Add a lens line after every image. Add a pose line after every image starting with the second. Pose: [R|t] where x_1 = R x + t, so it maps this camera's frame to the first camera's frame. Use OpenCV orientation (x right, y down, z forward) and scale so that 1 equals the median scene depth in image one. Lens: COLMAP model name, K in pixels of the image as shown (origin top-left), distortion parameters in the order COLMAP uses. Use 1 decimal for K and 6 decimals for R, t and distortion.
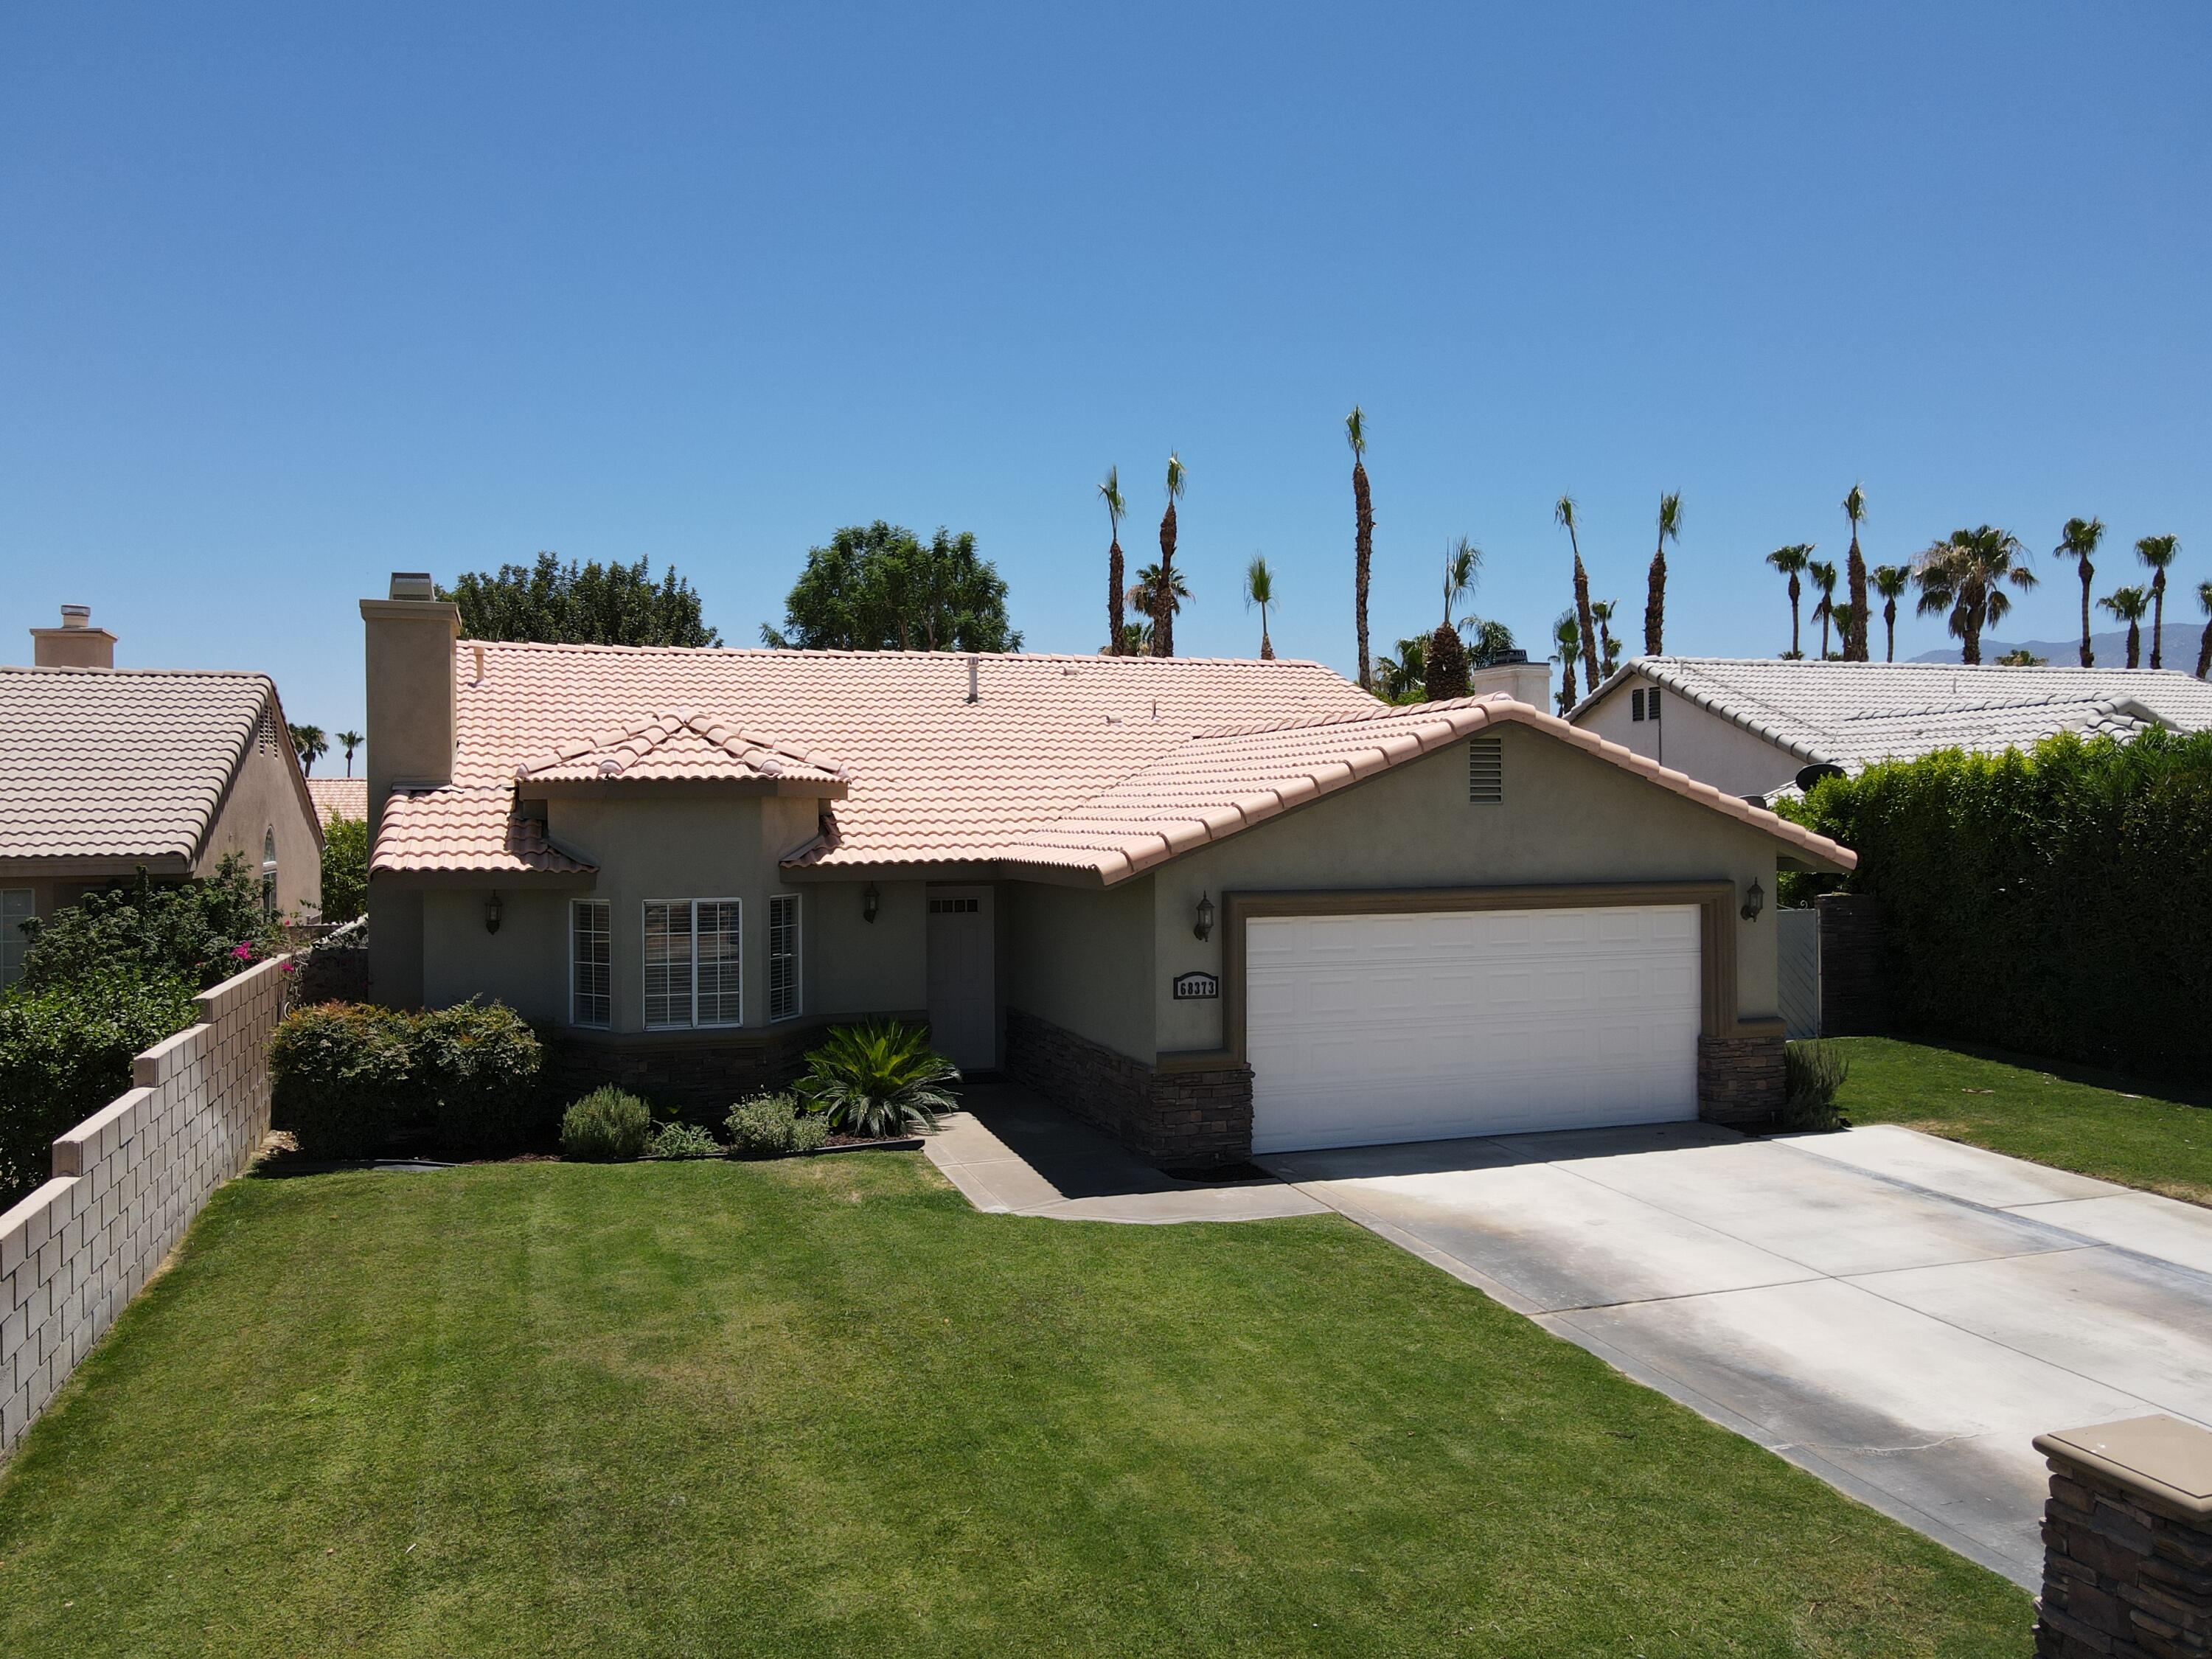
lens RADIAL K [[1618.1, 0, 1091.7], [0, 1618.1, 820.5], [0, 0, 1]] dist [-0.001310, 0.015812]
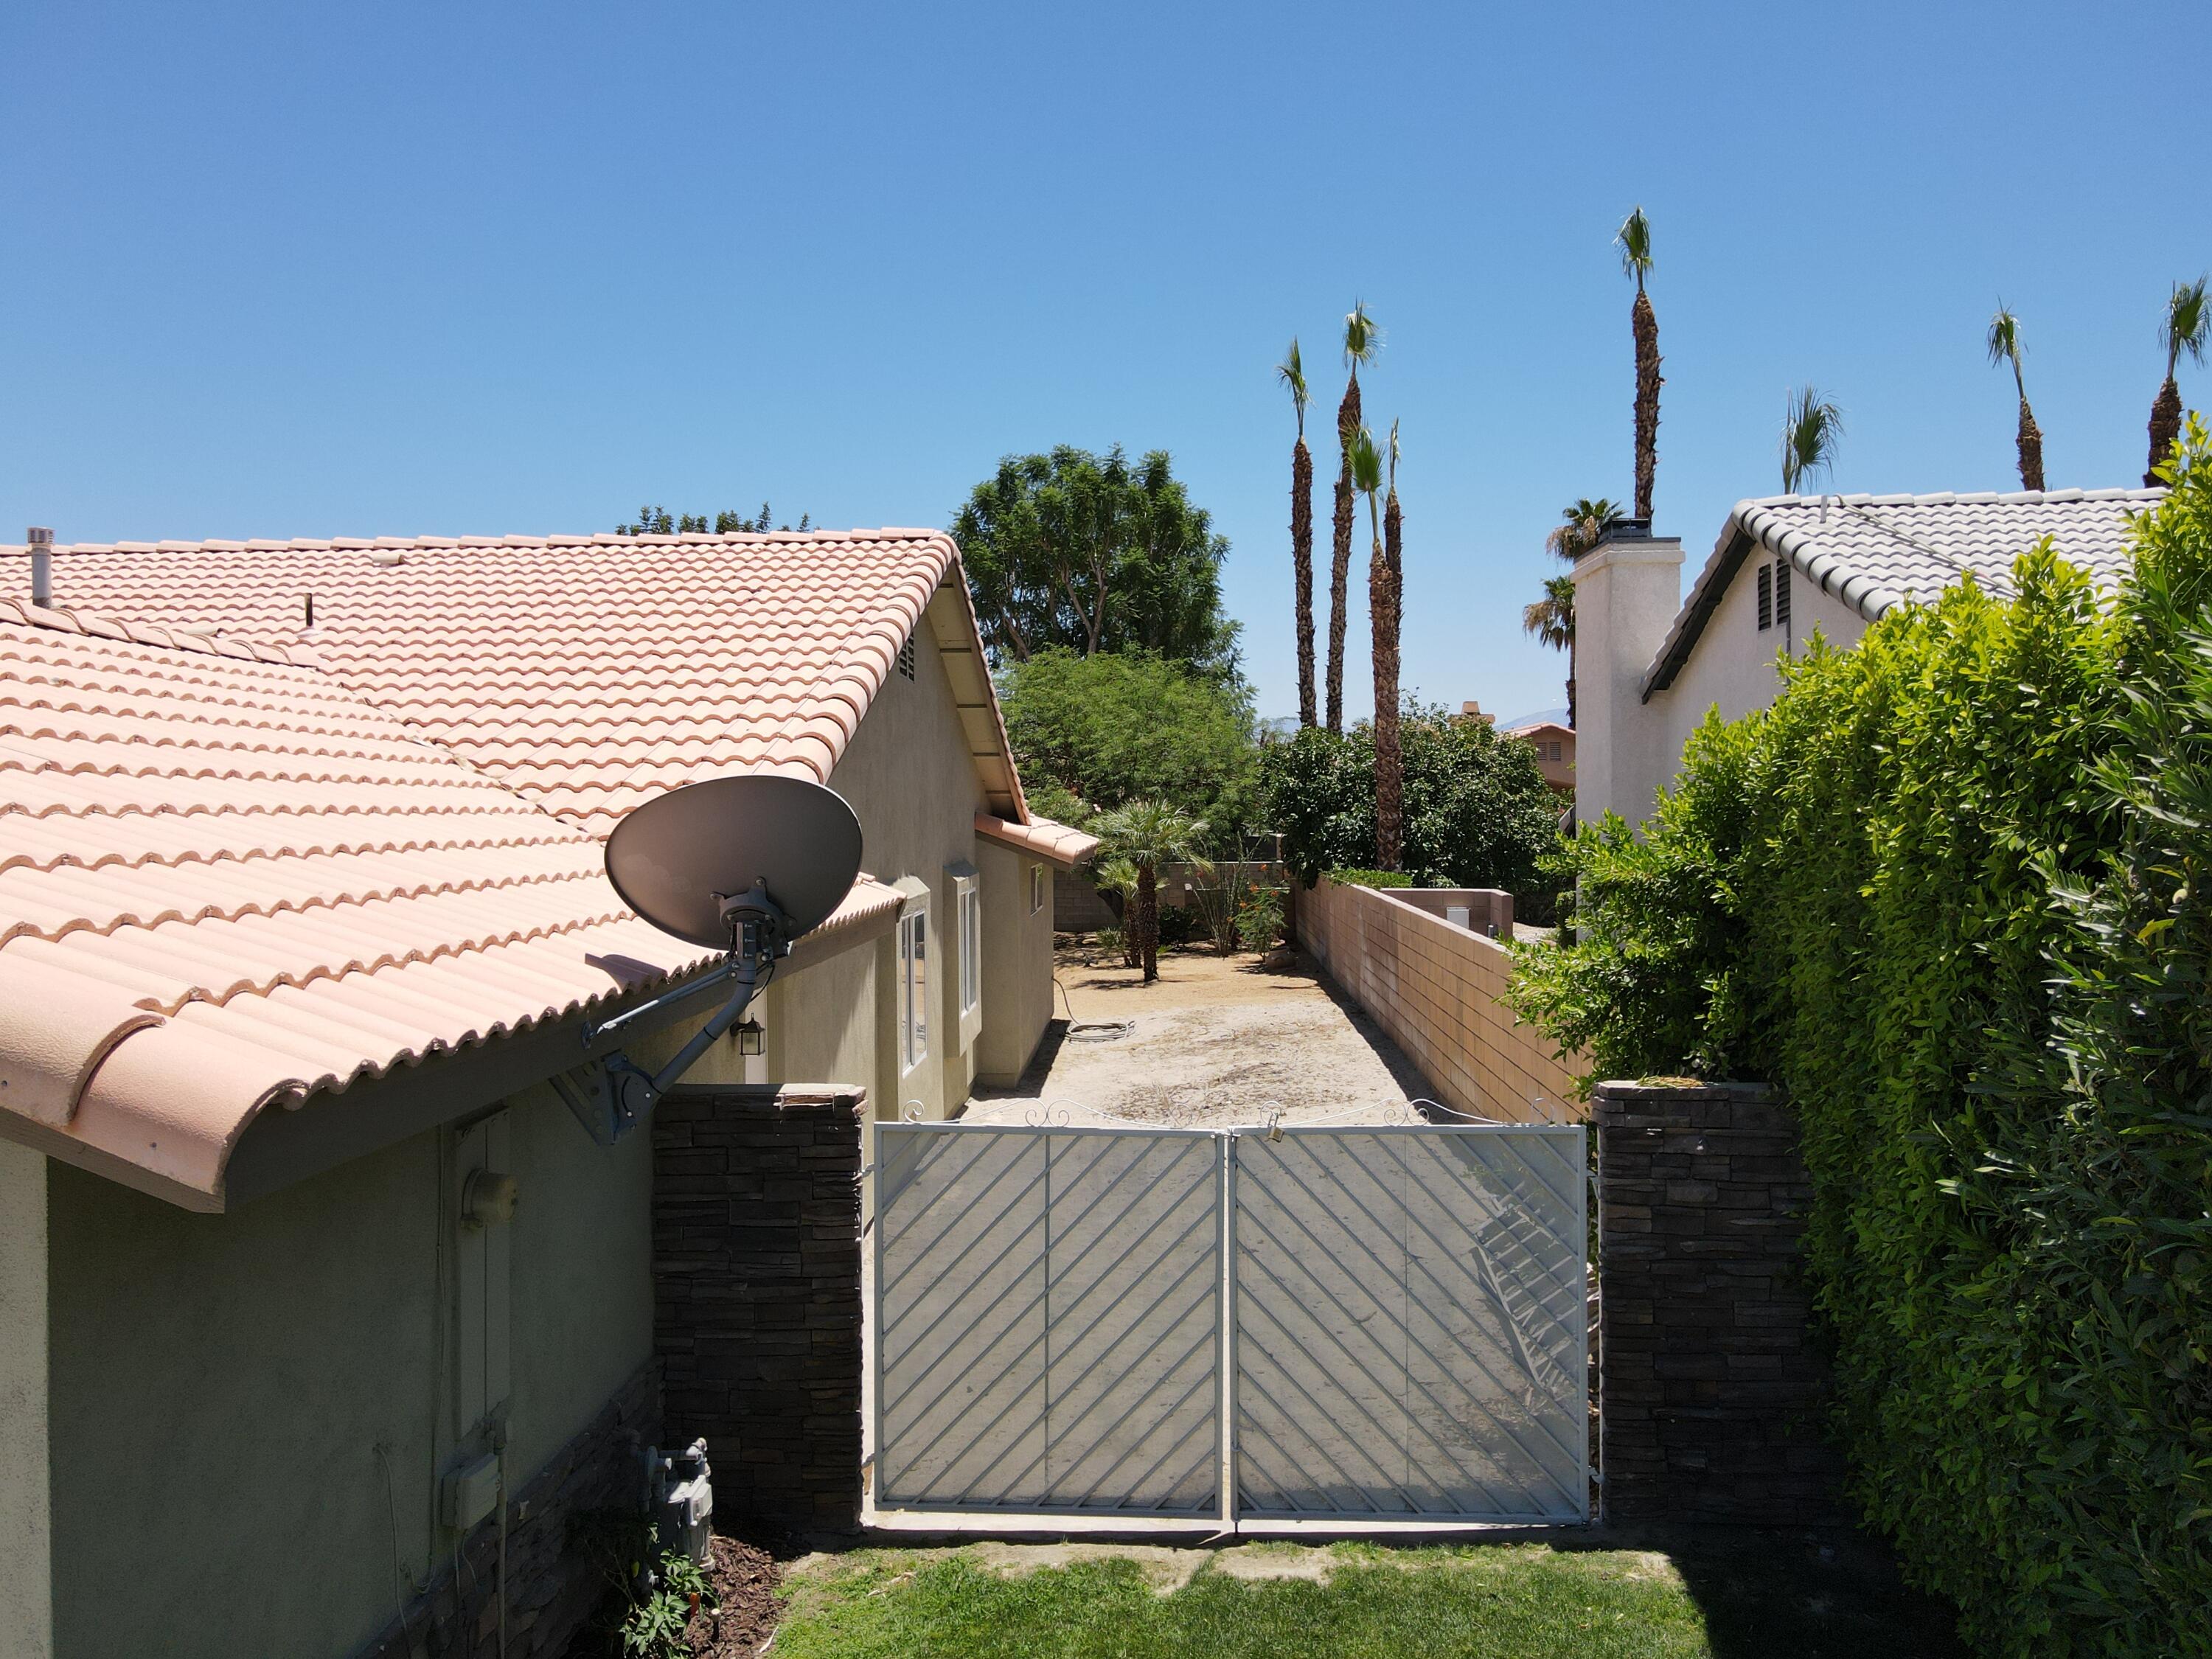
lens RADIAL K [[1618.1, 0, 1085.9], [0, 1618.1, 833.4], [0, 0, 1]] dist [-0.001310, 0.015812]
pose [[0.930769, 0.005294, -0.365570, 0.649635], [0.000106, 0.999891, 0.014749, -0.011740], [0.365609, -0.013767, 0.930667, 0.912243]]
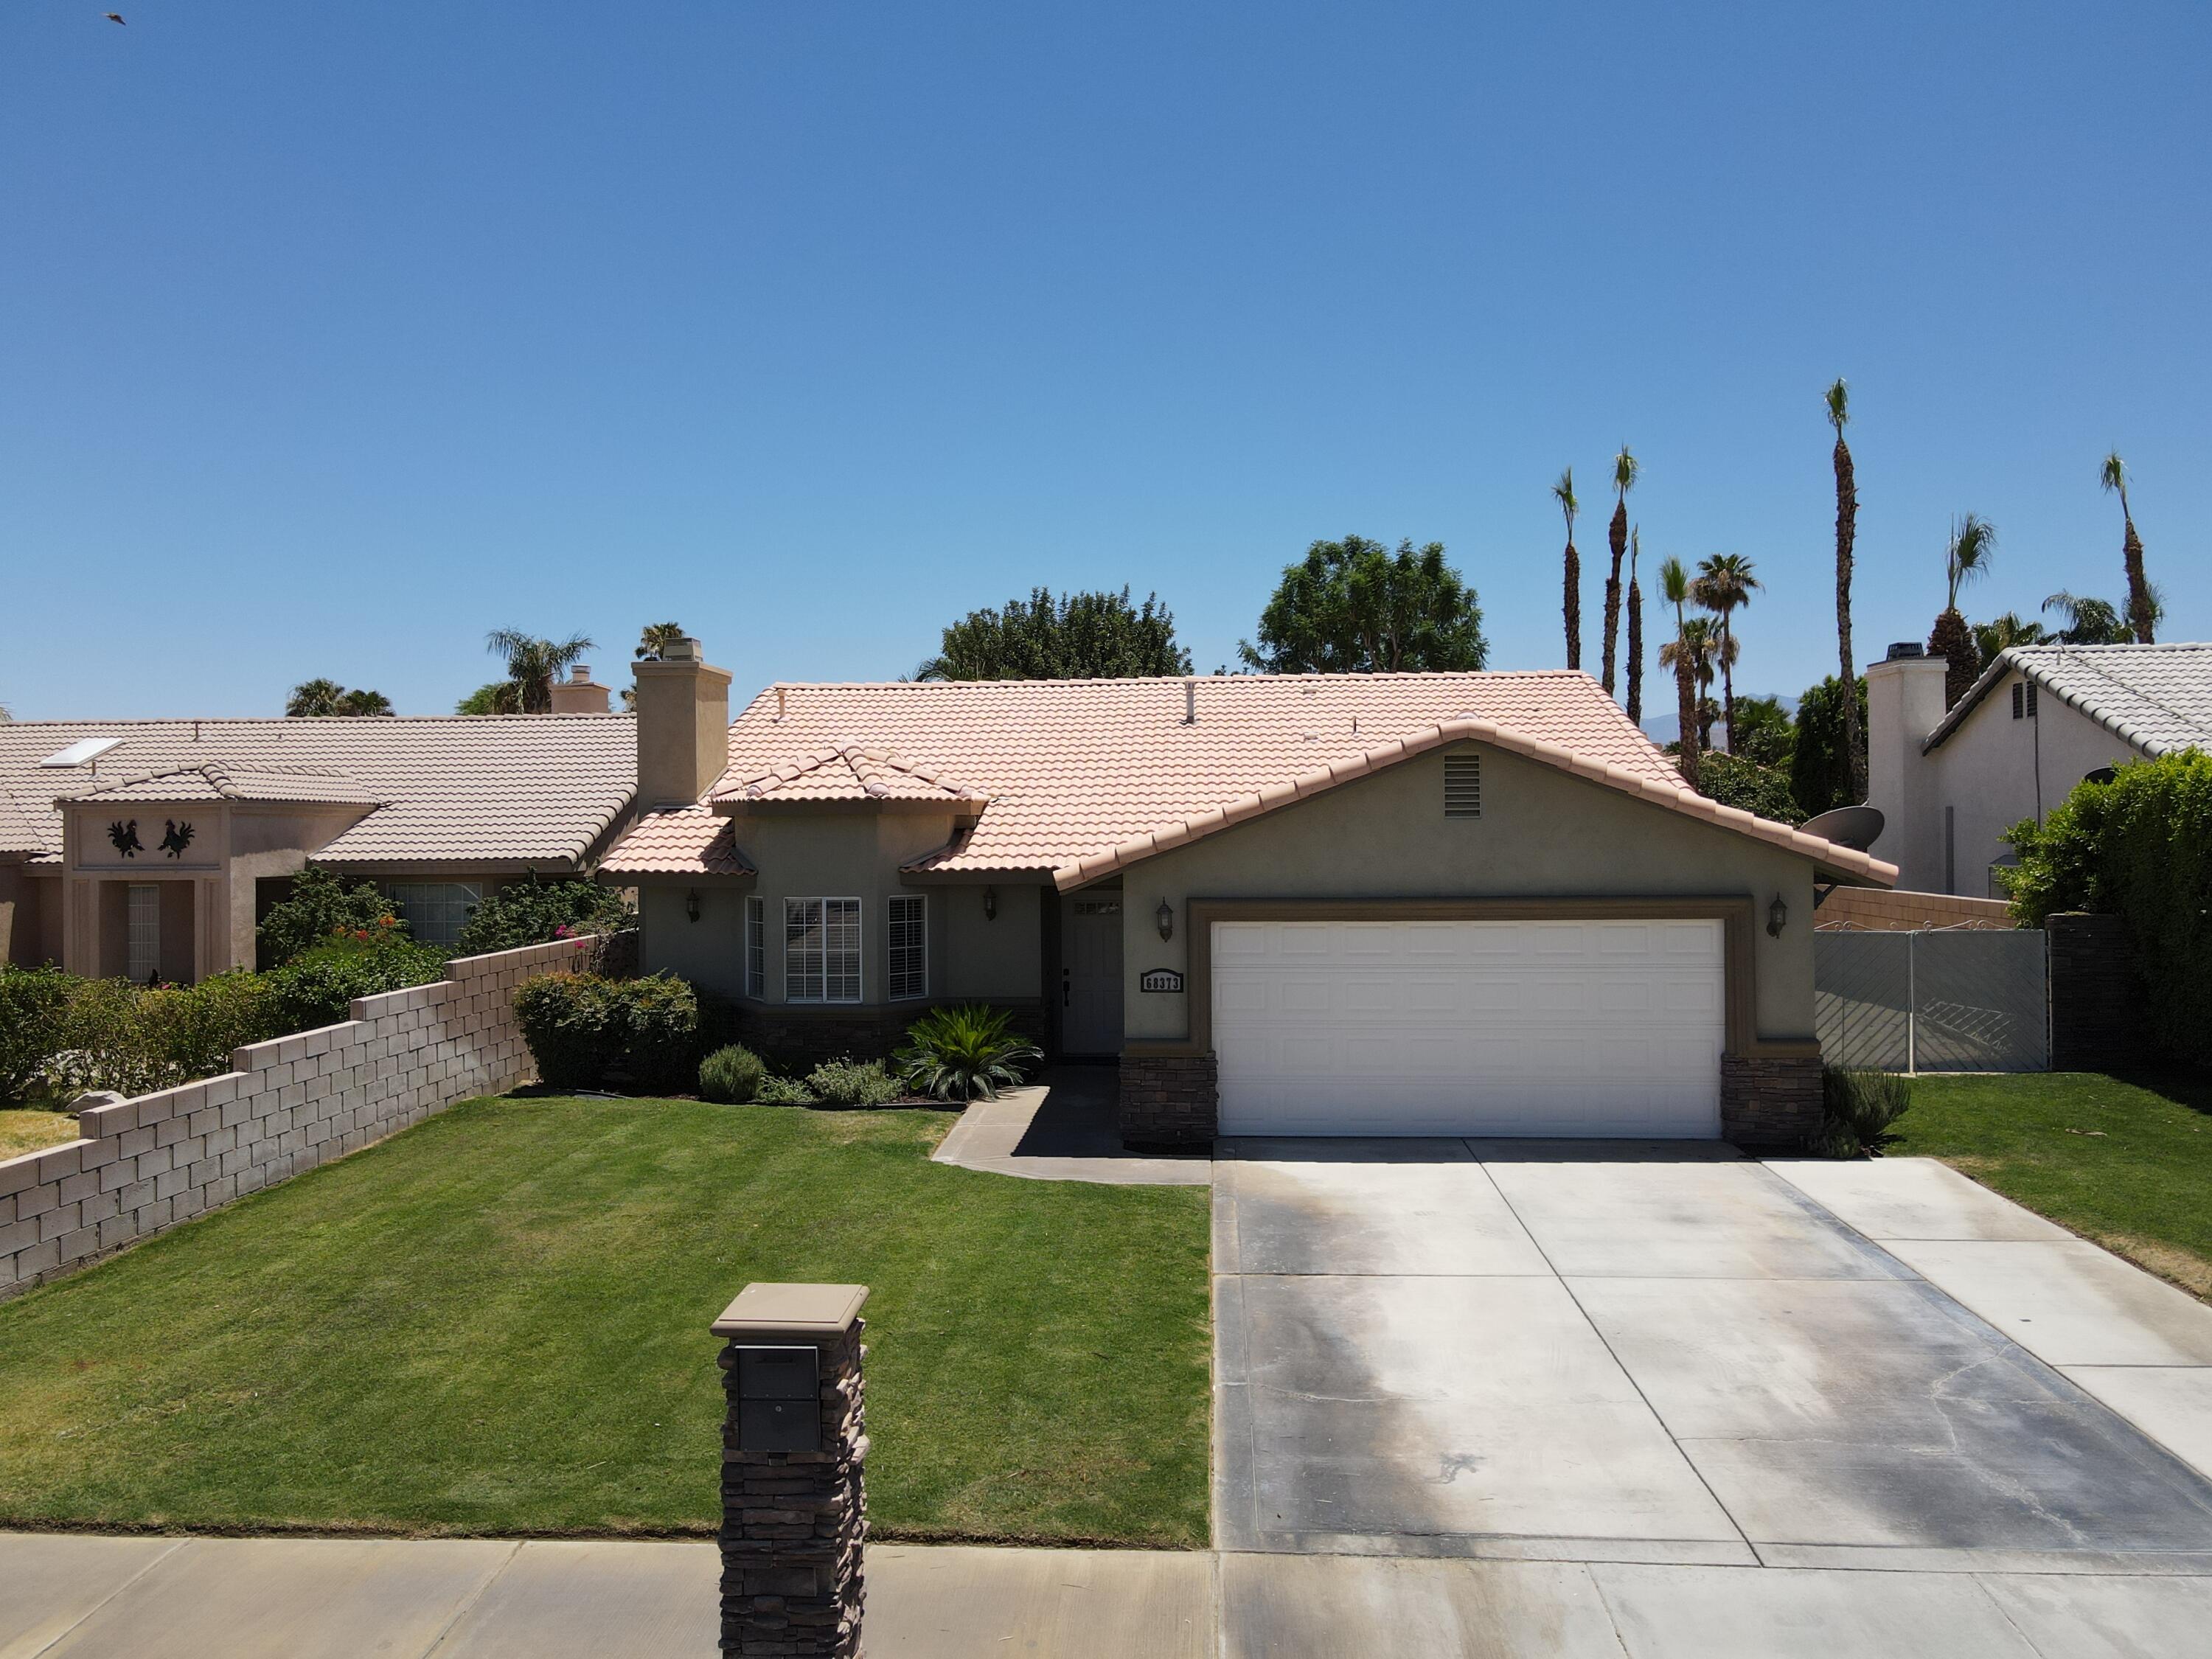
lens RADIAL K [[1618.1, 0, 1094.8], [0, 1618.1, 828.9], [0, 0, 1]] dist [-0.001310, 0.015812]
pose [[0.922717, -0.000574, -0.385477, 0.422220], [0.001430, 0.999997, 0.001933, -0.005549], [0.385475, -0.002335, 0.922716, -0.053334]]
